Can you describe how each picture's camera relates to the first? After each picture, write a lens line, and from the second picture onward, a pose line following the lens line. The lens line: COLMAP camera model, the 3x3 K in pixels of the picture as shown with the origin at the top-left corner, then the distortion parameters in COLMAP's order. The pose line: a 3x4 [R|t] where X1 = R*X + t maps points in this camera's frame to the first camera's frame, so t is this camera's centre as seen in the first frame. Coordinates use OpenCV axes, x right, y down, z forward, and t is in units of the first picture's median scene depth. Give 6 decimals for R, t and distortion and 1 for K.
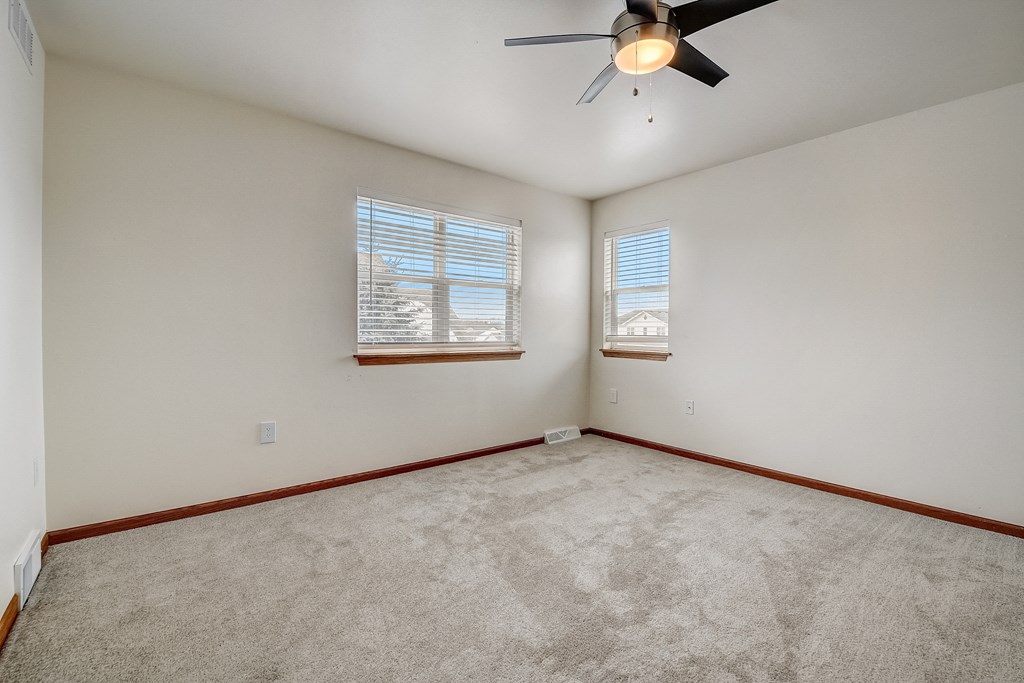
lens RADIAL K [[446.9, 0, 512.7], [0, 446.9, 336.9], [0, 0, 1]] dist [-0.012667, -0.002962]
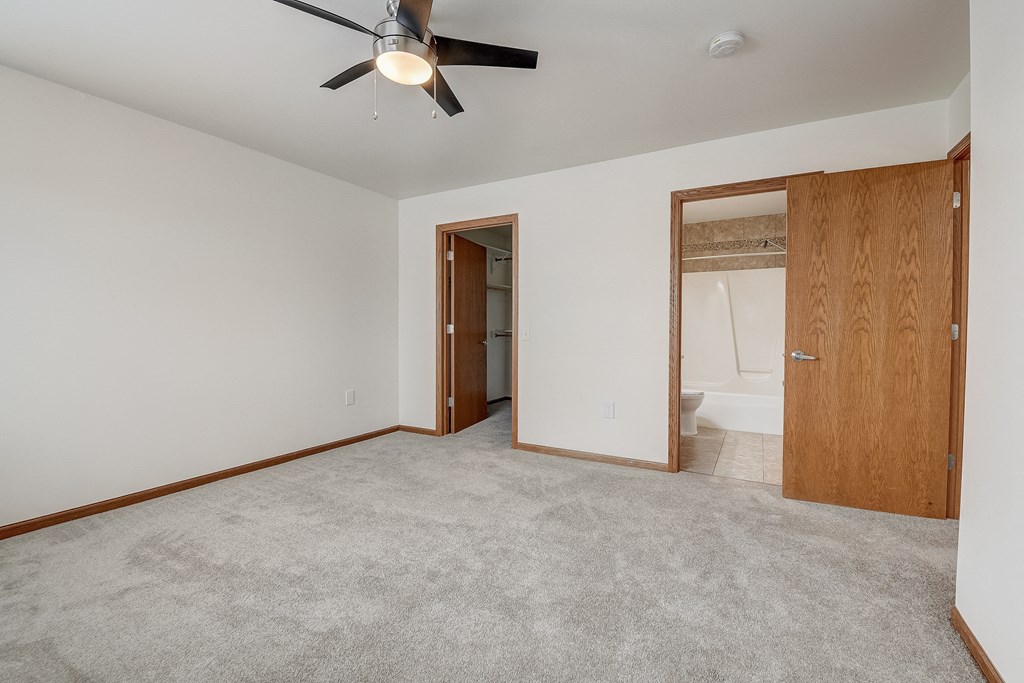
lens RADIAL K [[446.9, 0, 512.5], [0, 446.9, 338.3], [0, 0, 1]] dist [-0.012667, -0.002962]
pose [[-0.371784, -0.023643, 0.928018, -0.521615], [0.014841, 0.999396, 0.031407, -0.003121], [-0.928200, 0.025449, -0.371209, 0.790295]]
